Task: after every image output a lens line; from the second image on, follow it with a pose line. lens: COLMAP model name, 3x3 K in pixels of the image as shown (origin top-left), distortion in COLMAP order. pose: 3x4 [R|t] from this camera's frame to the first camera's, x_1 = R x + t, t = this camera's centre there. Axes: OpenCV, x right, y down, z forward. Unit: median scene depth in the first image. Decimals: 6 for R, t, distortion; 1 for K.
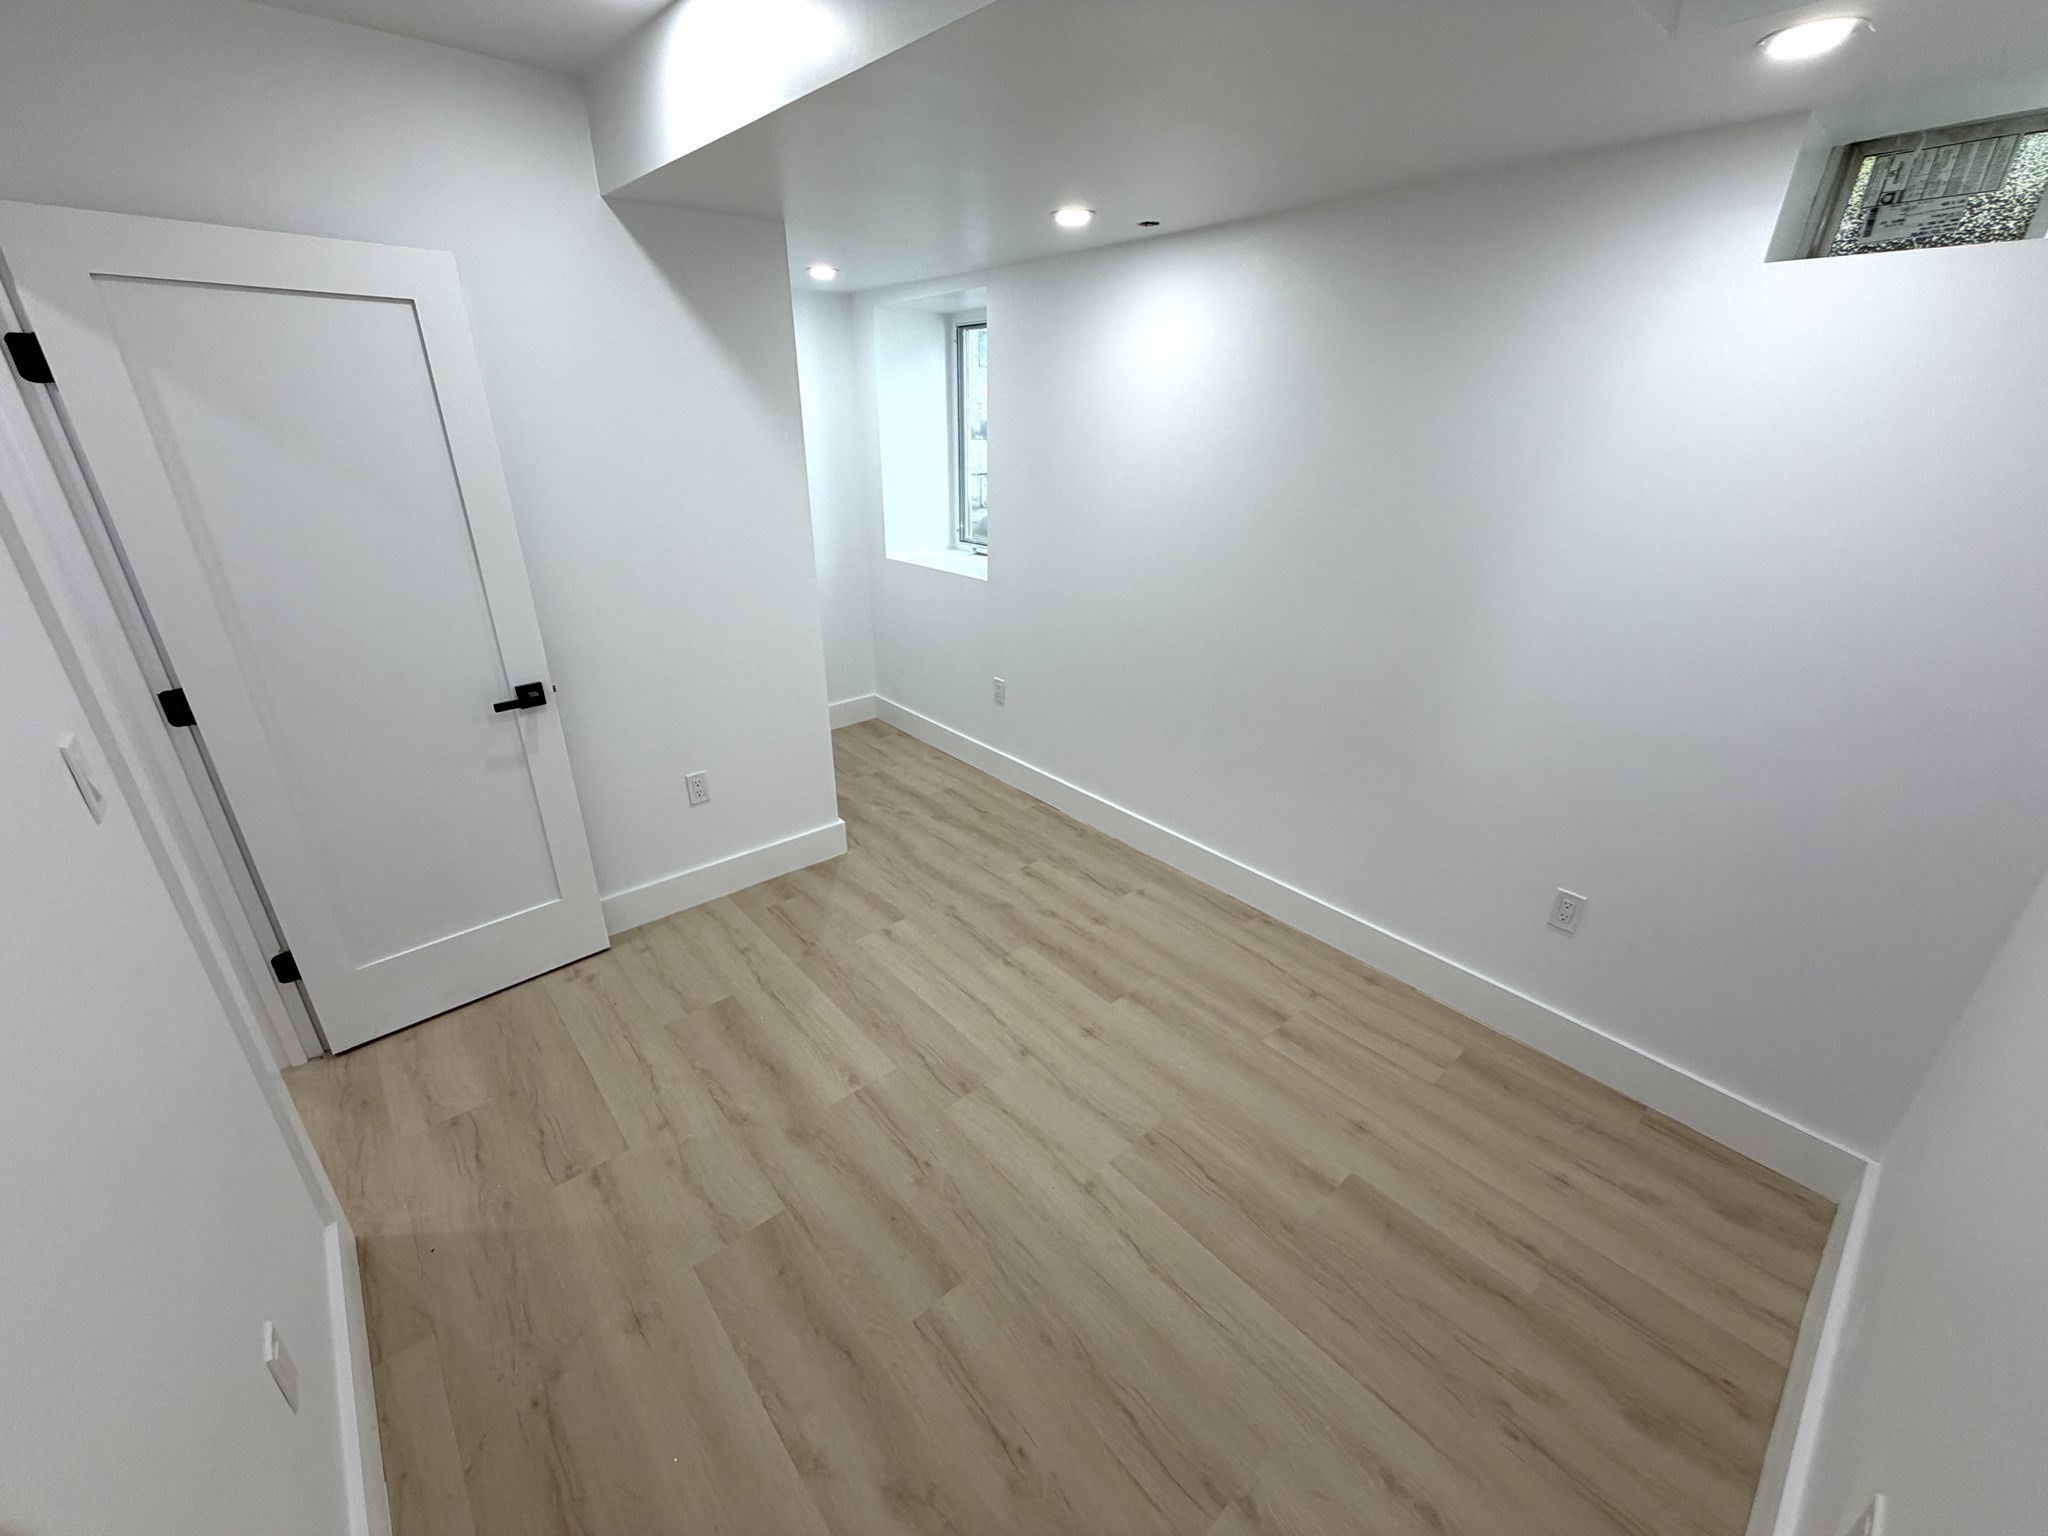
lens RADIAL K [[816.5, 0, 1016.7], [0, 816.5, 767.5], [0, 0, 1]] dist [-0.000653, 0.000789]
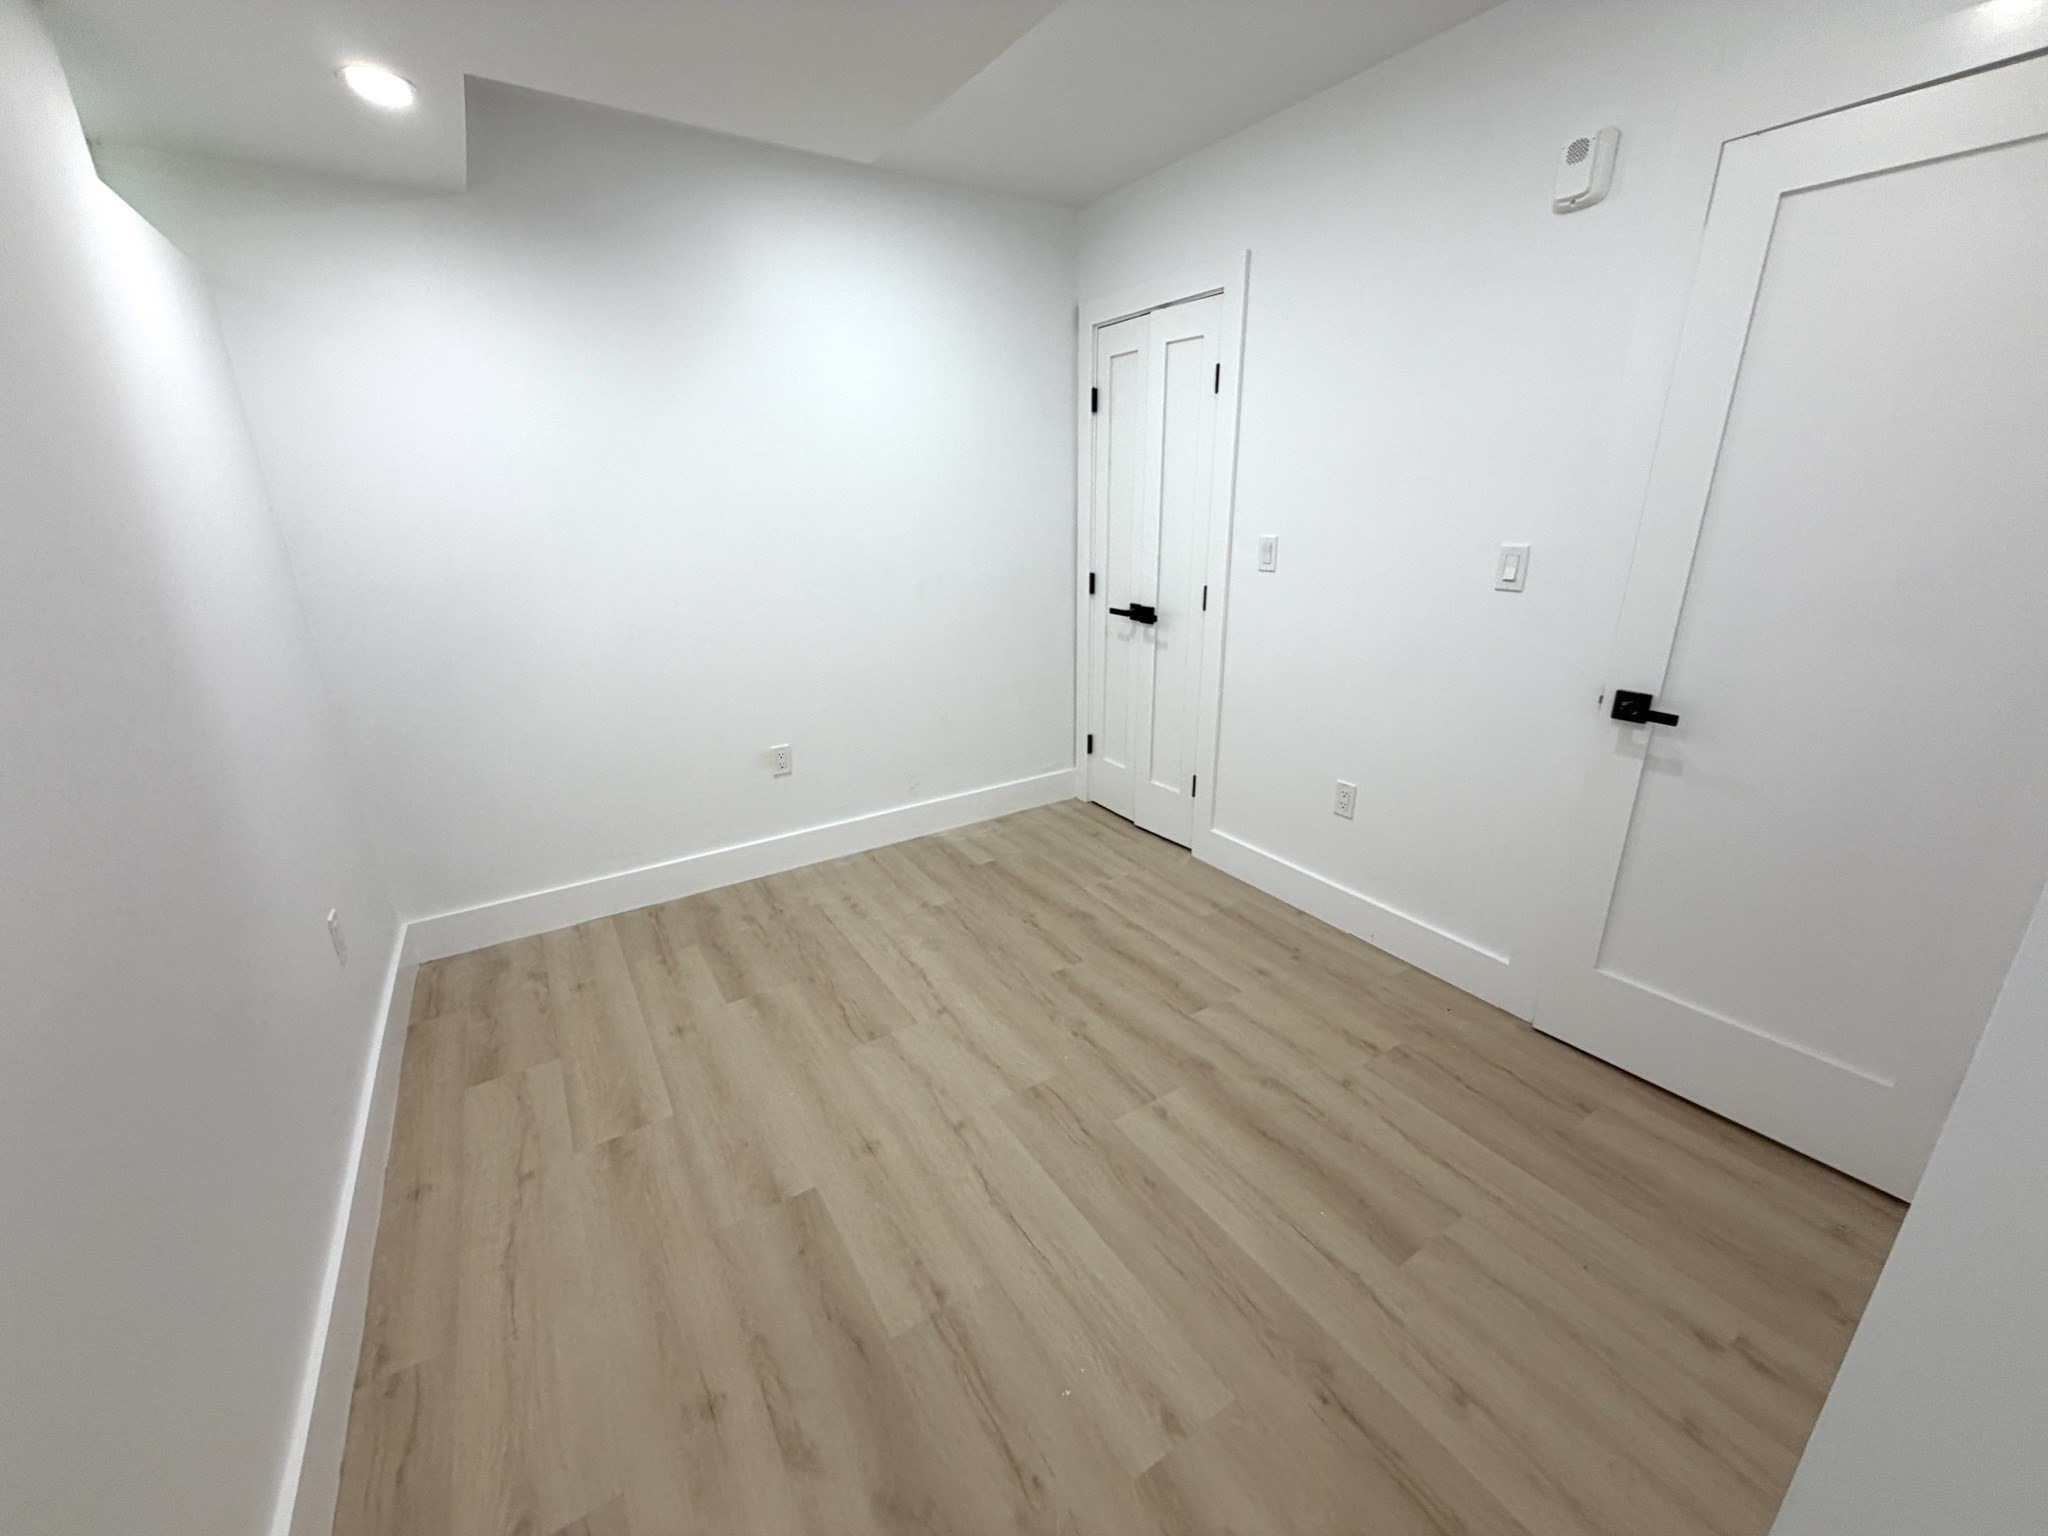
lens RADIAL K [[816.5, 0, 1016.7], [0, 816.5, 767.5], [0, 0, 1]] dist [-0.000653, 0.000789]
pose [[-0.988288, -0.042621, 0.146524, -0.151872], [0.066111, 0.745821, 0.662857, -0.462016], [-0.137533, 0.664781, -0.734269, 1.354064]]
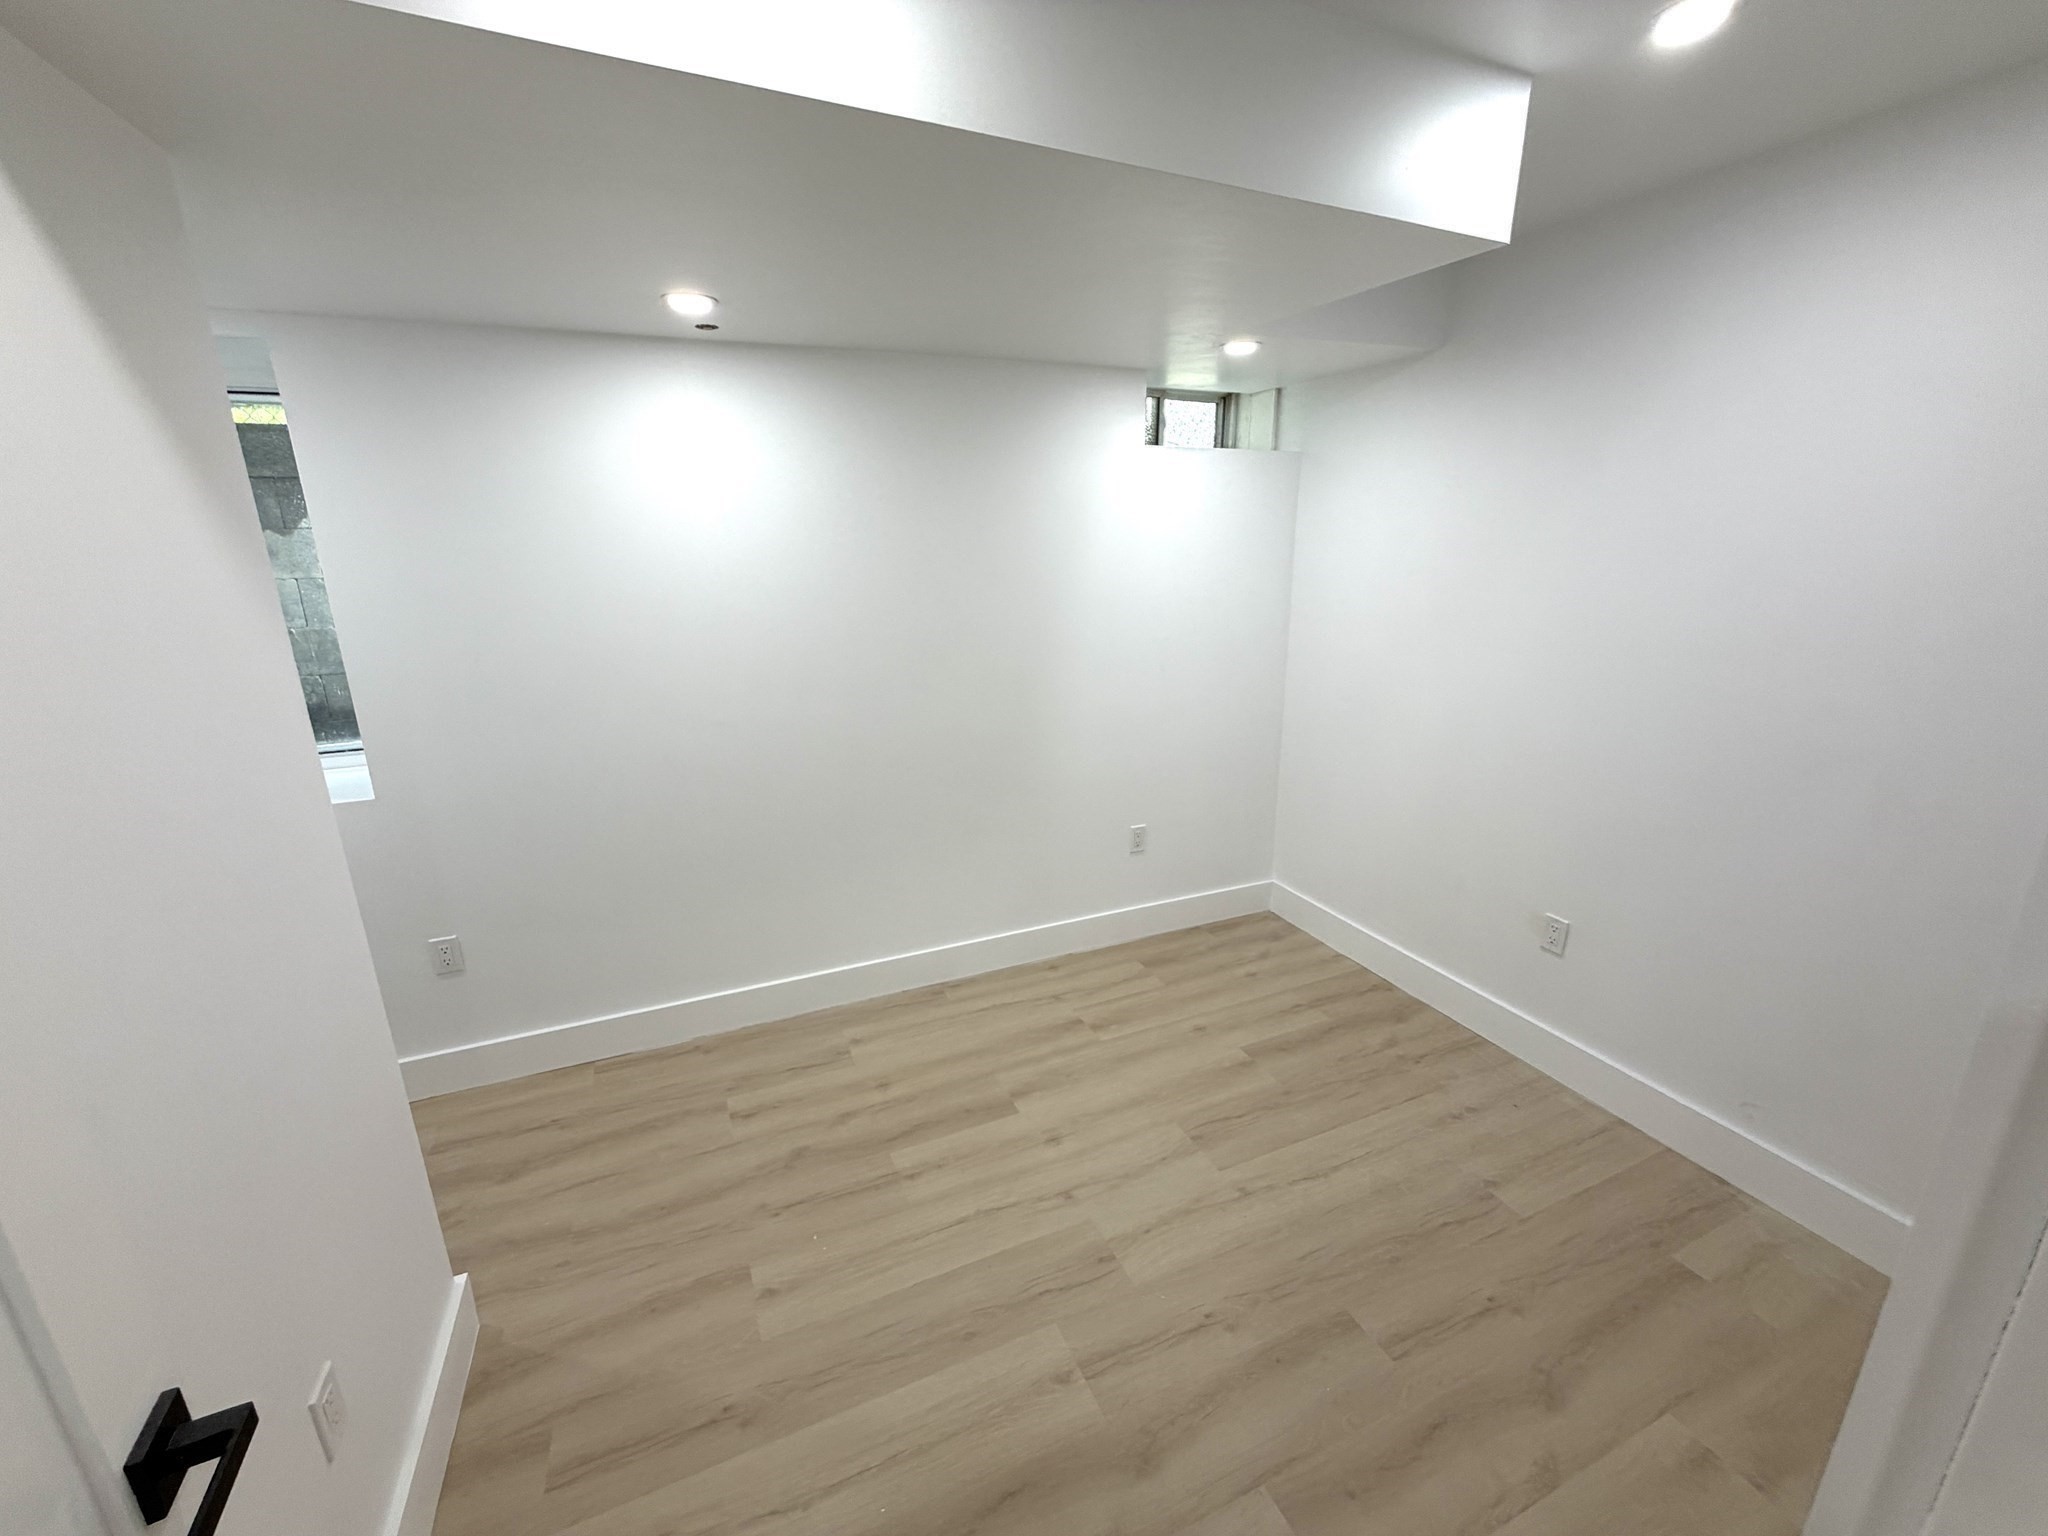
lens RADIAL K [[816.5, 0, 1016.7], [0, 816.5, 767.5], [0, 0, 1]] dist [-0.000653, 0.000789]
pose [[0.302503, -0.274776, 0.912683, -0.709410], [0.392703, 0.908427, 0.143335, -0.240035], [-0.868491, 0.315054, 0.382707, 0.548090]]
